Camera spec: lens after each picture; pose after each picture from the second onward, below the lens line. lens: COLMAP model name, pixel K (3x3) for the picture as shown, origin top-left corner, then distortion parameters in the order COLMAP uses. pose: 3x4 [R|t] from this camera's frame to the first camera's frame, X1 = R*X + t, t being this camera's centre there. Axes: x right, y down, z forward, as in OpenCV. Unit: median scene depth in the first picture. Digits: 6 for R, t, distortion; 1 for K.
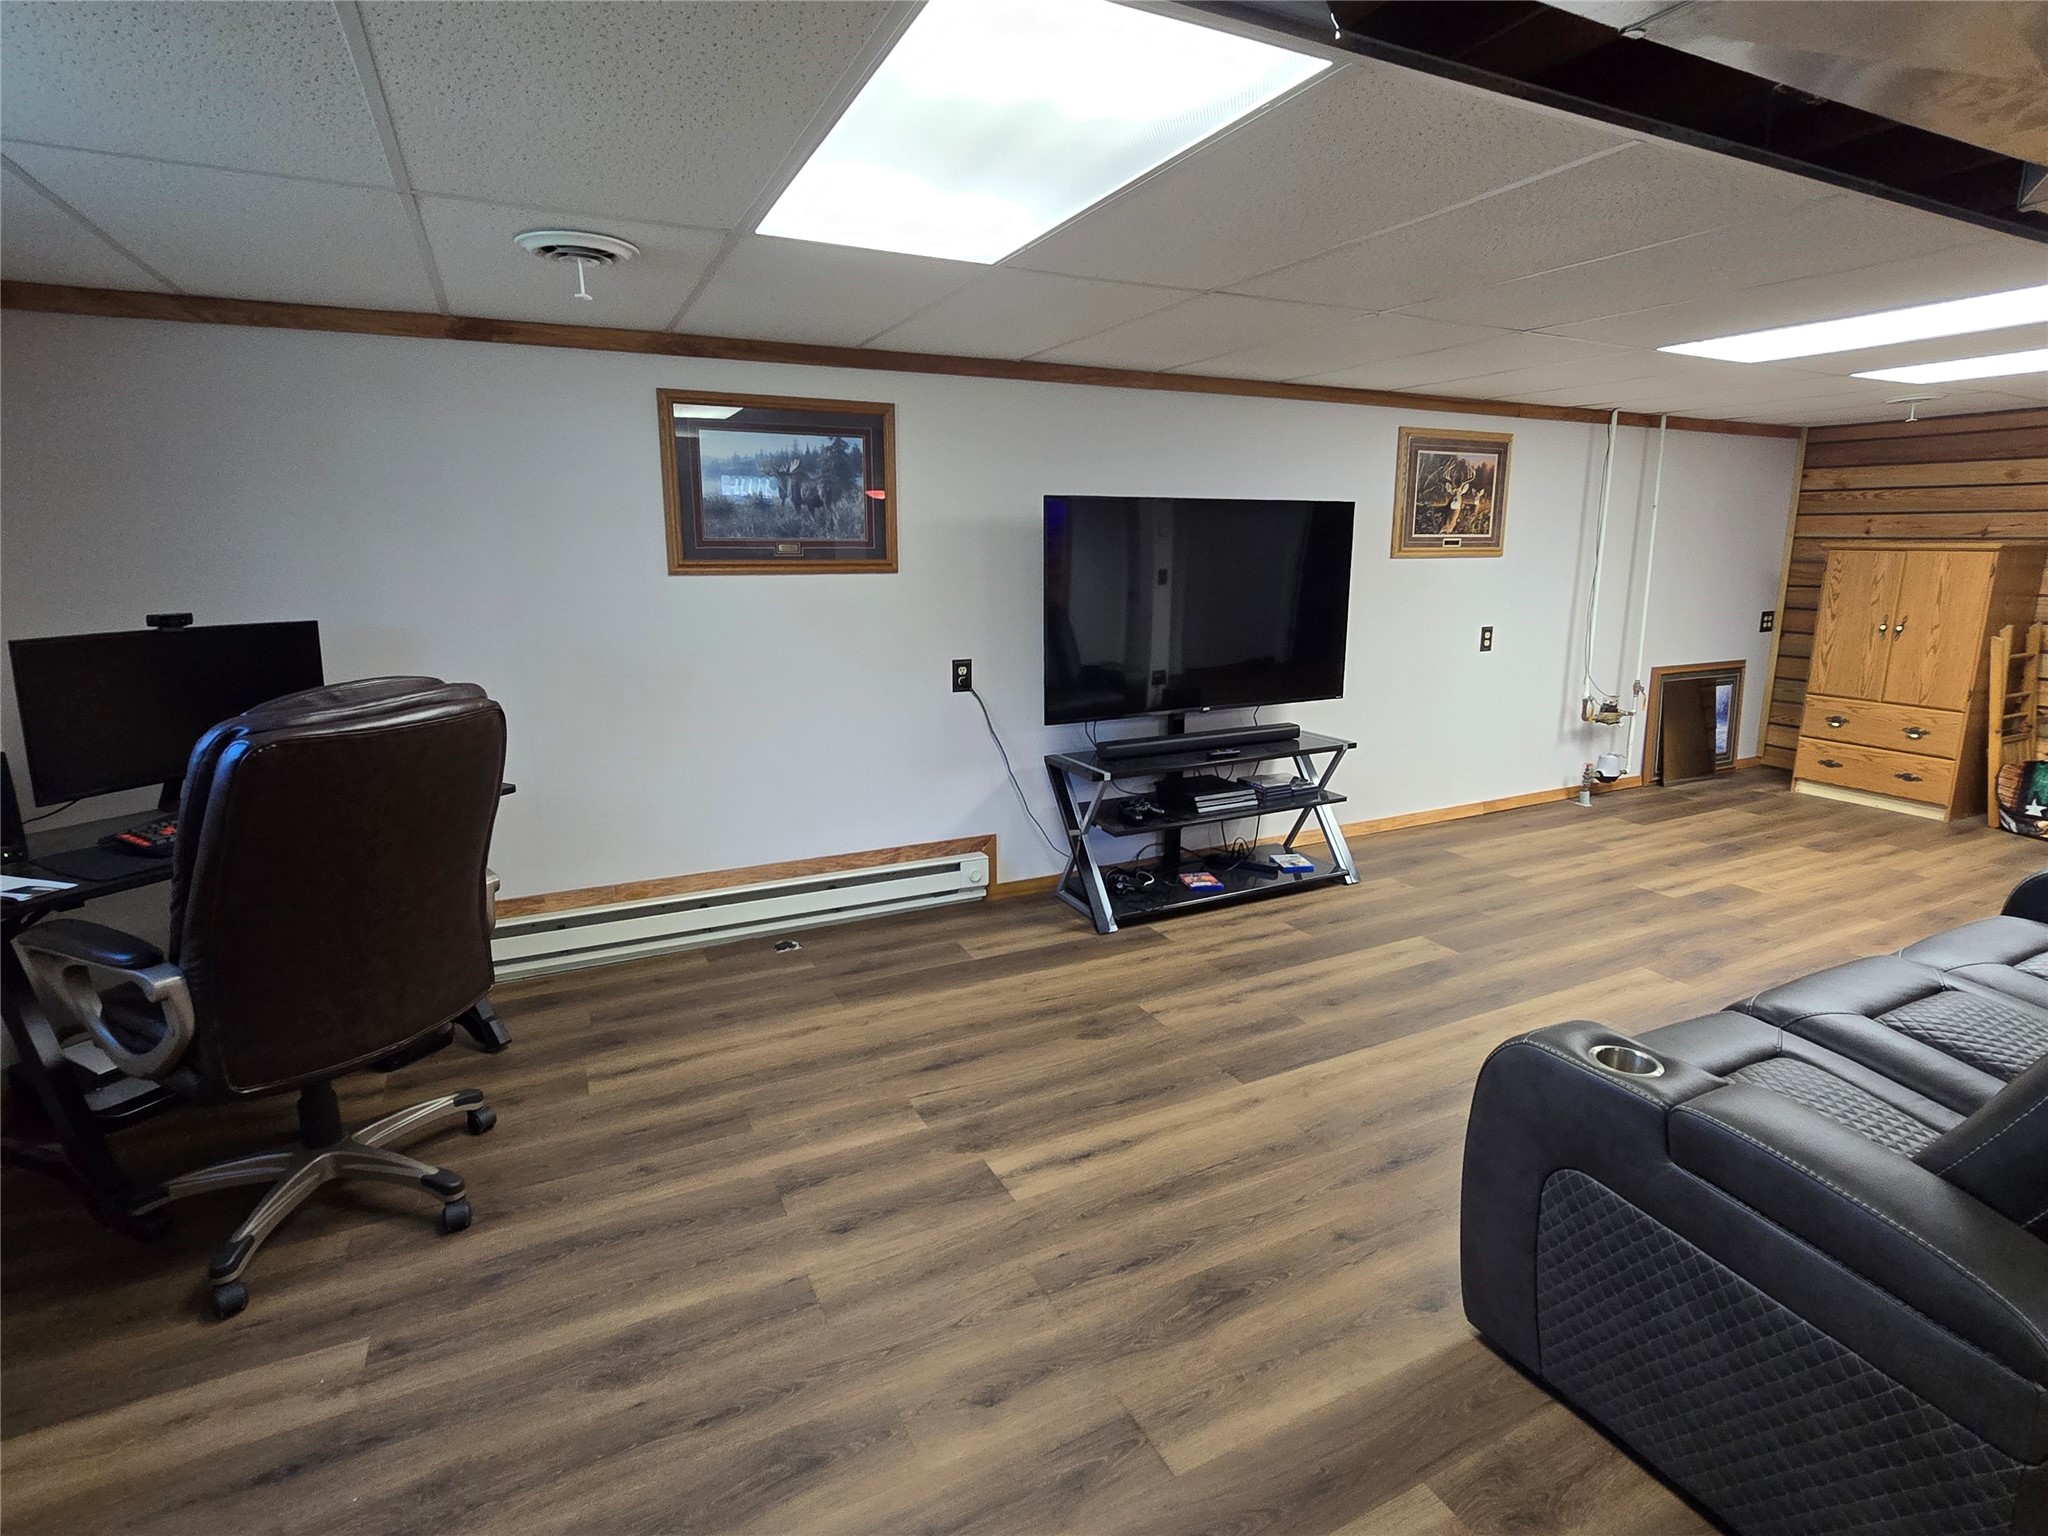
lens RADIAL K [[1030.0, 0, 1034.4], [0, 1030.0, 759.5], [0, 0, 1]] dist [-0.003729, -0.002357]
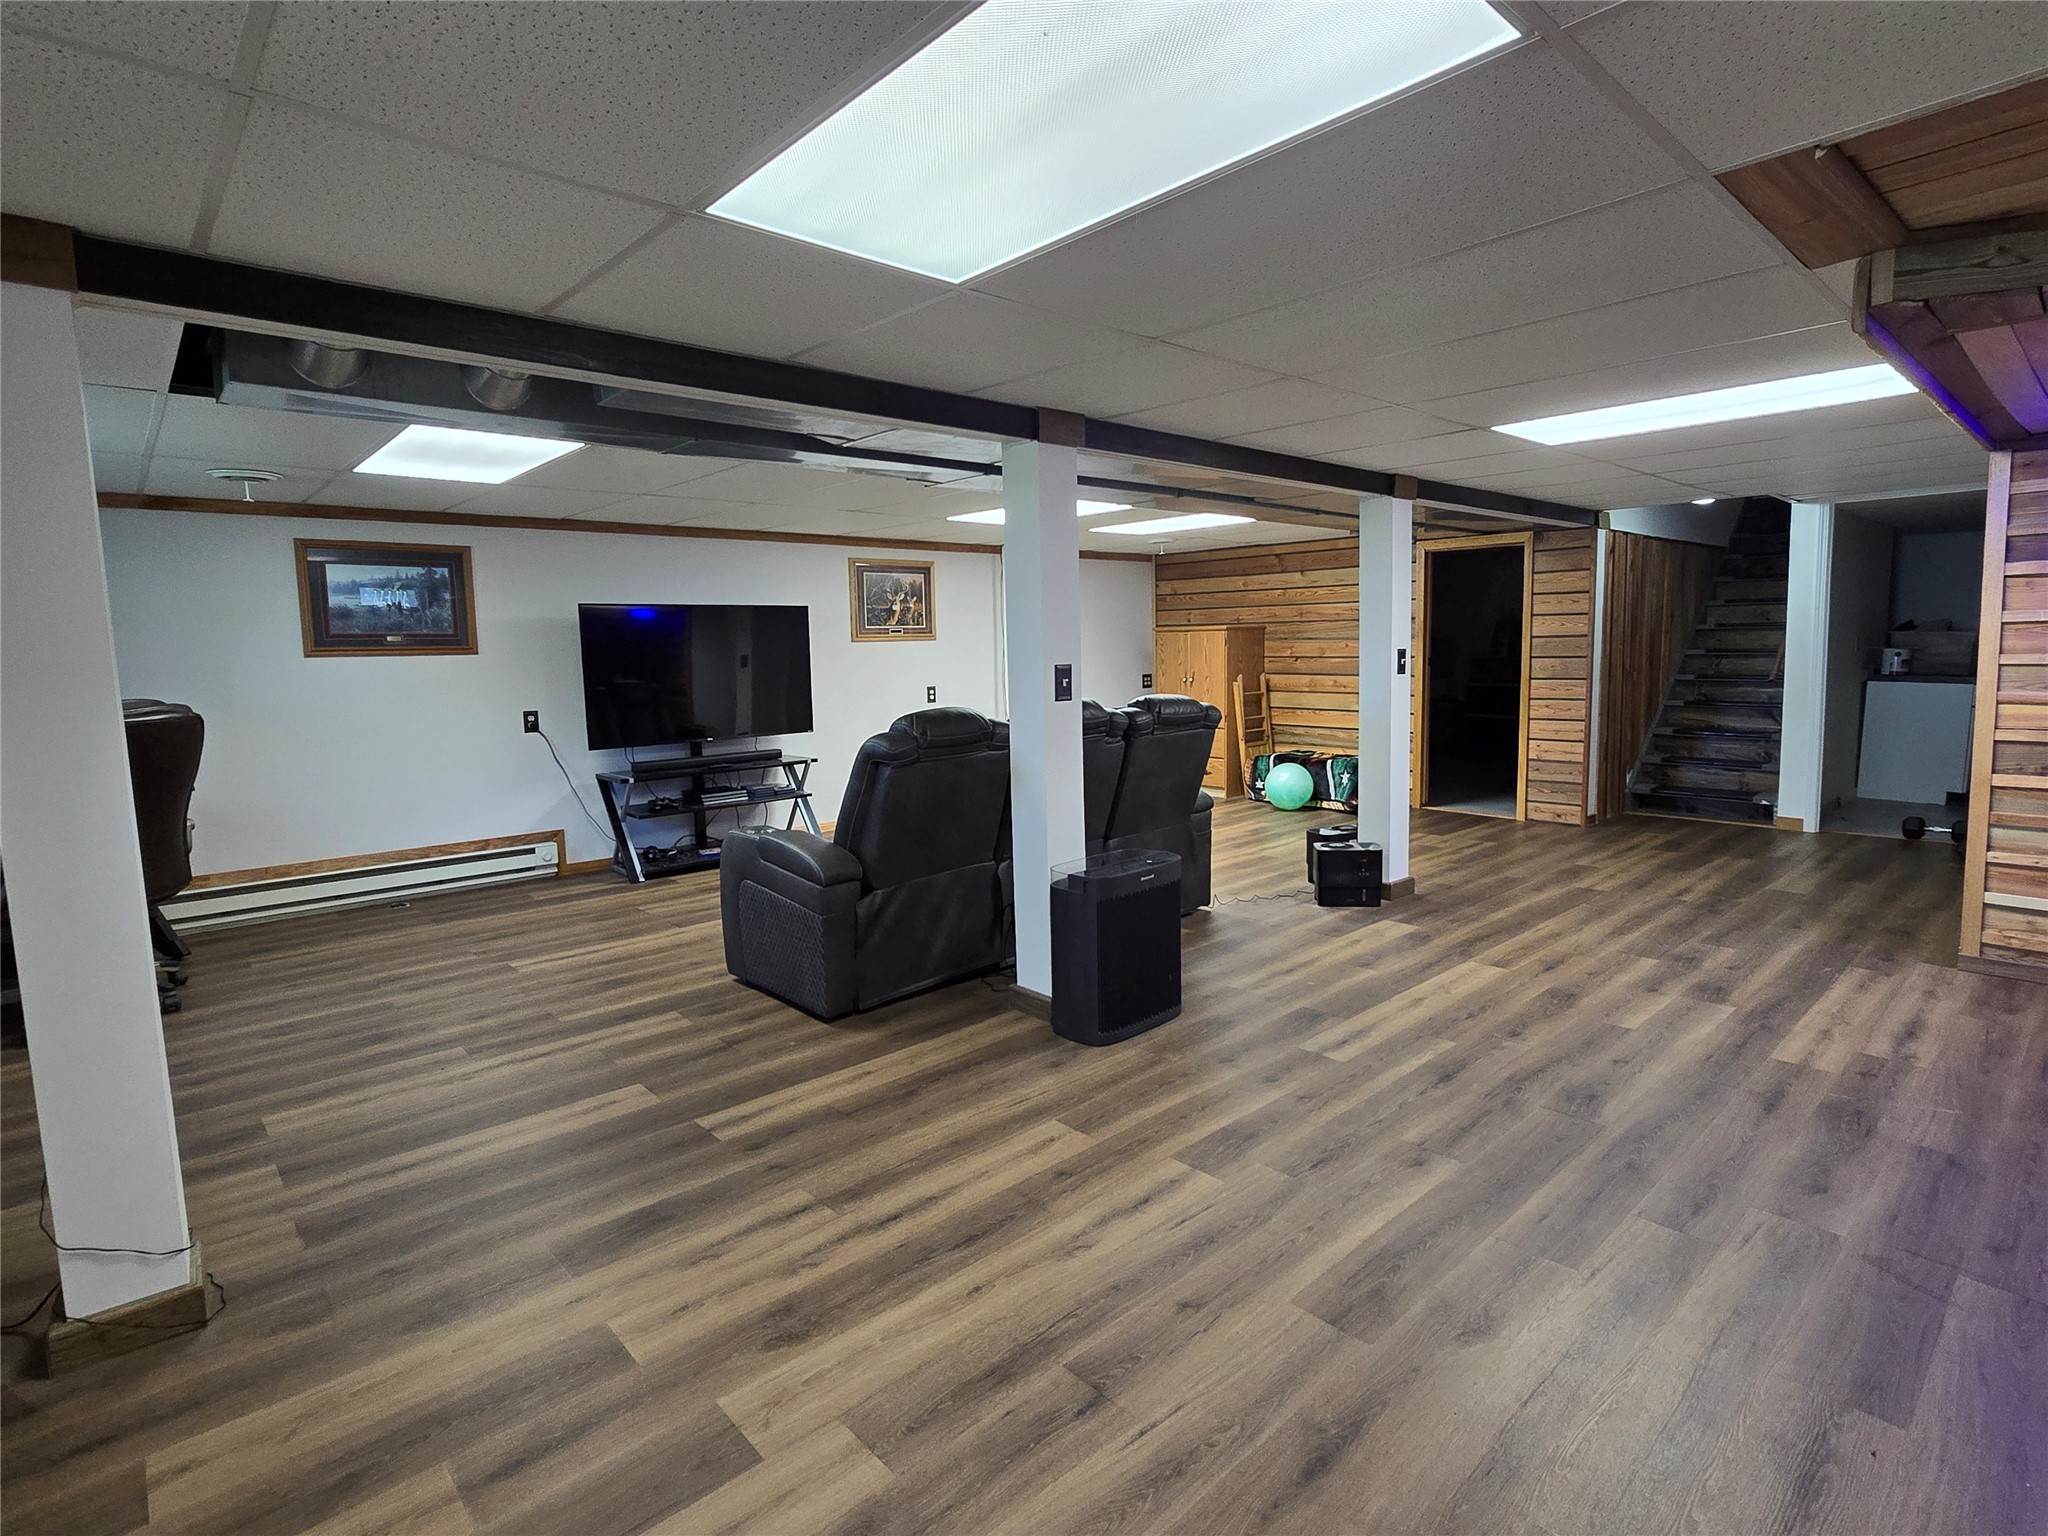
lens RADIAL K [[1030.0, 0, 1035.1], [0, 1030.0, 758.3], [0, 0, 1]] dist [-0.003729, -0.002357]
pose [[0.961289, -0.048773, 0.271191, 0.216286], [0.075613, 0.993120, -0.089415, 0.153802], [-0.264964, 0.106459, 0.958363, -0.595856]]
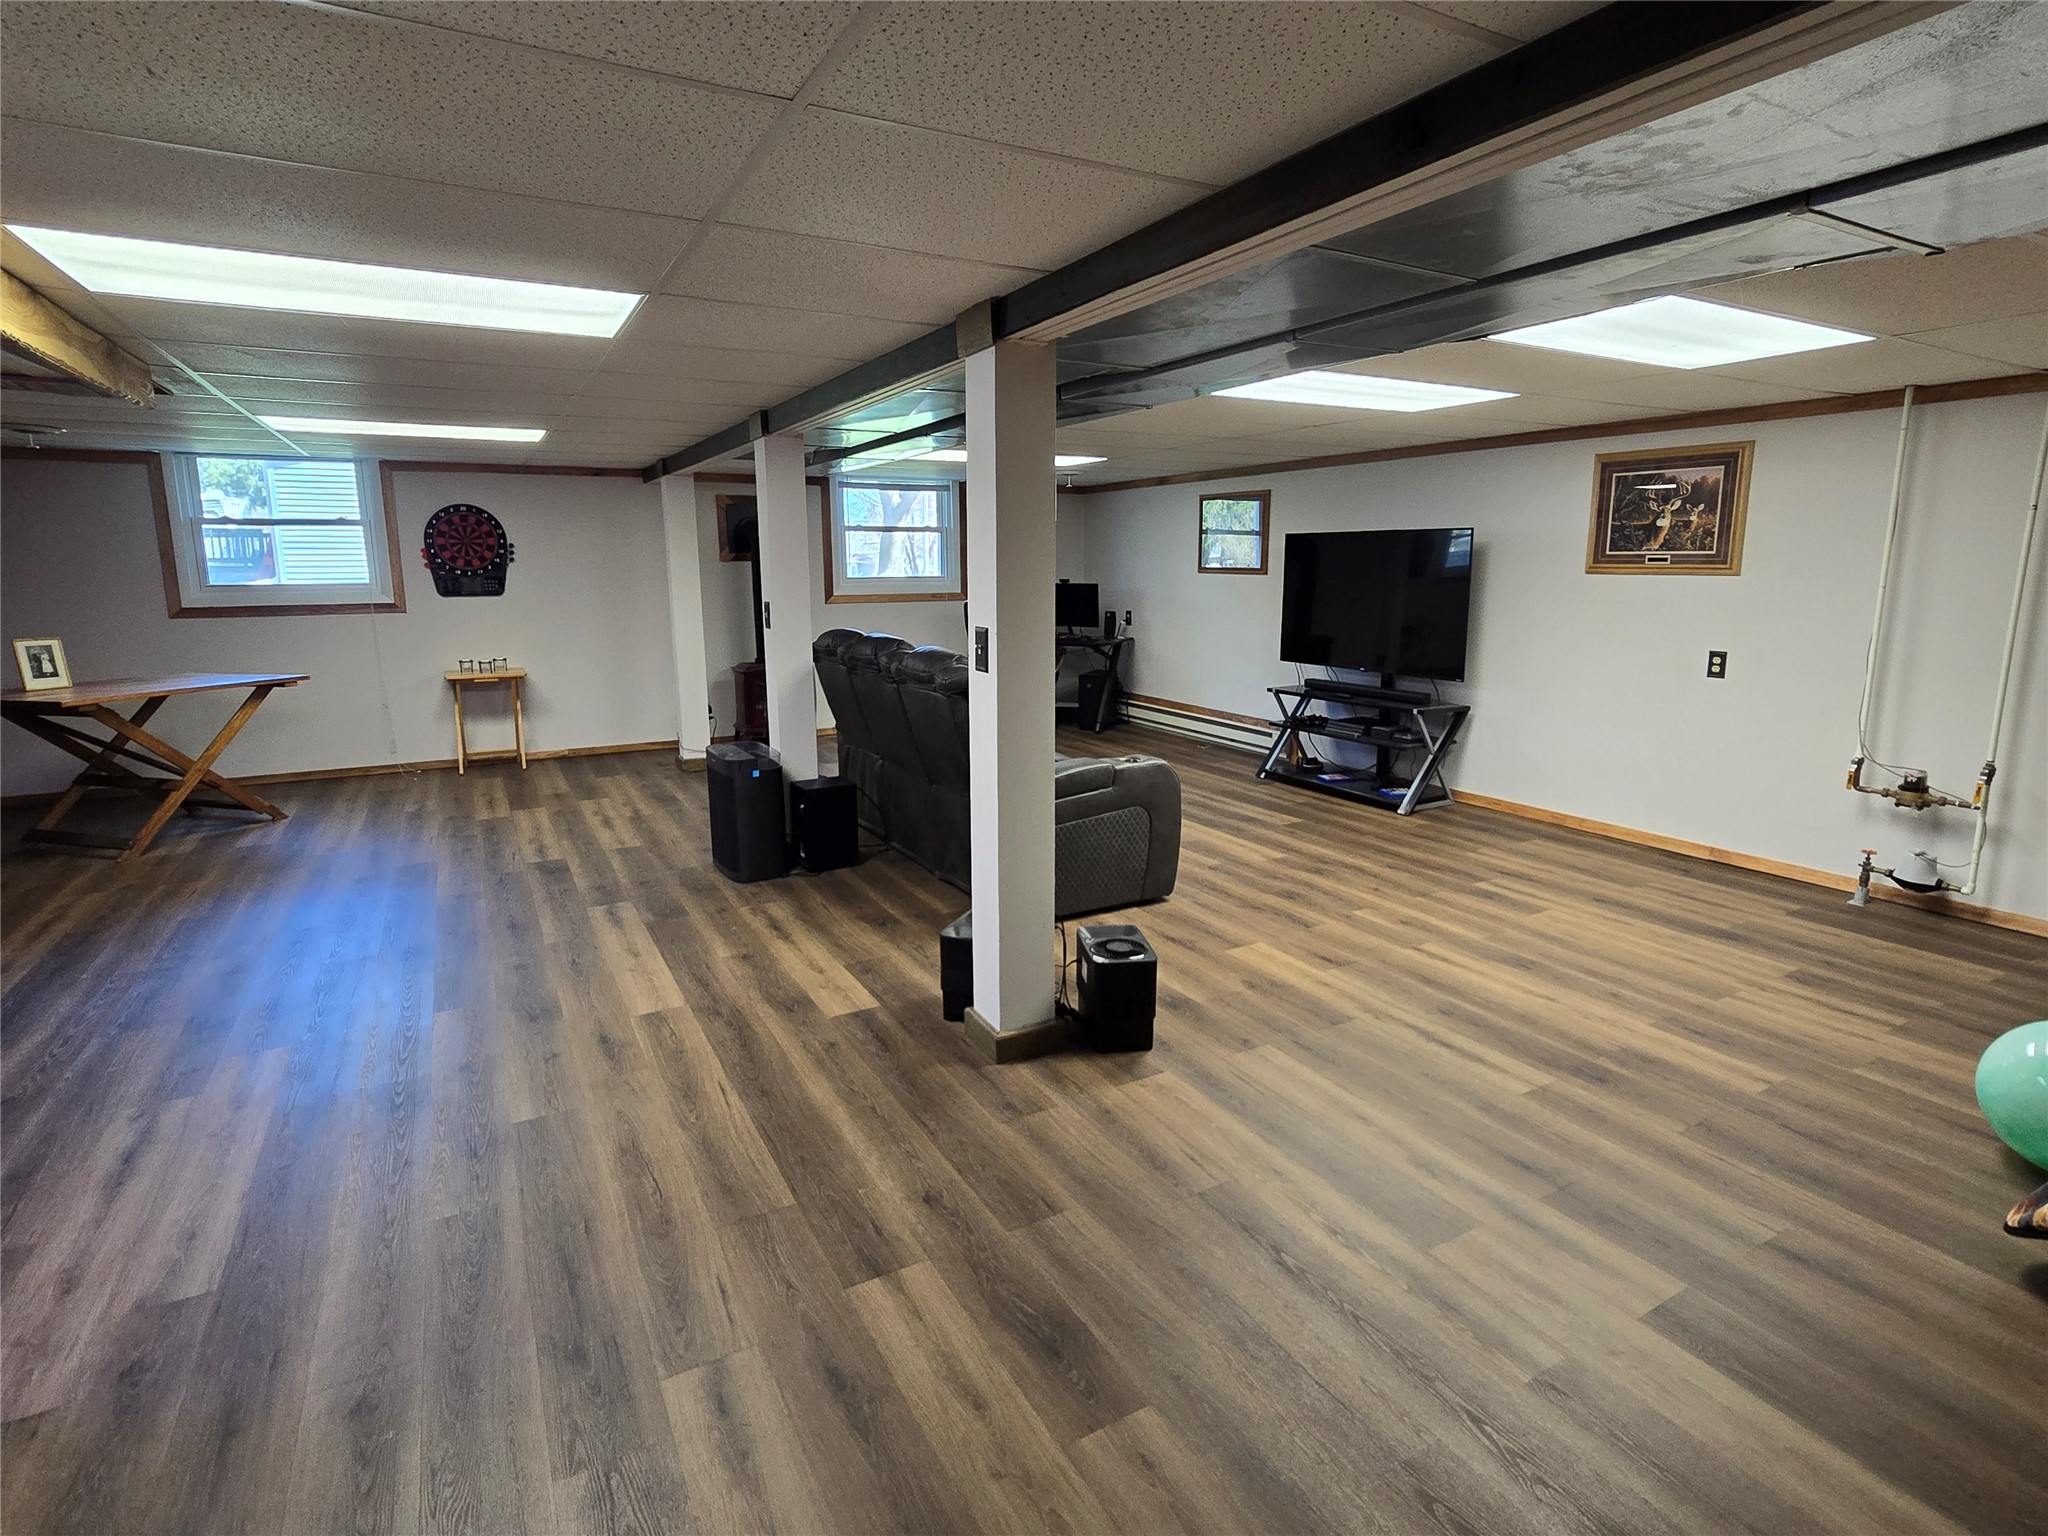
lens RADIAL K [[1030.0, 0, 1059.9], [0, 1030.0, 762.2], [0, 0, 1]] dist [-0.003729, -0.002357]
pose [[0.063737, 0.193880, -0.978953, 1.657798], [-0.203955, 0.962774, 0.177397, -0.095808], [0.976903, 0.188355, 0.100907, 0.442229]]
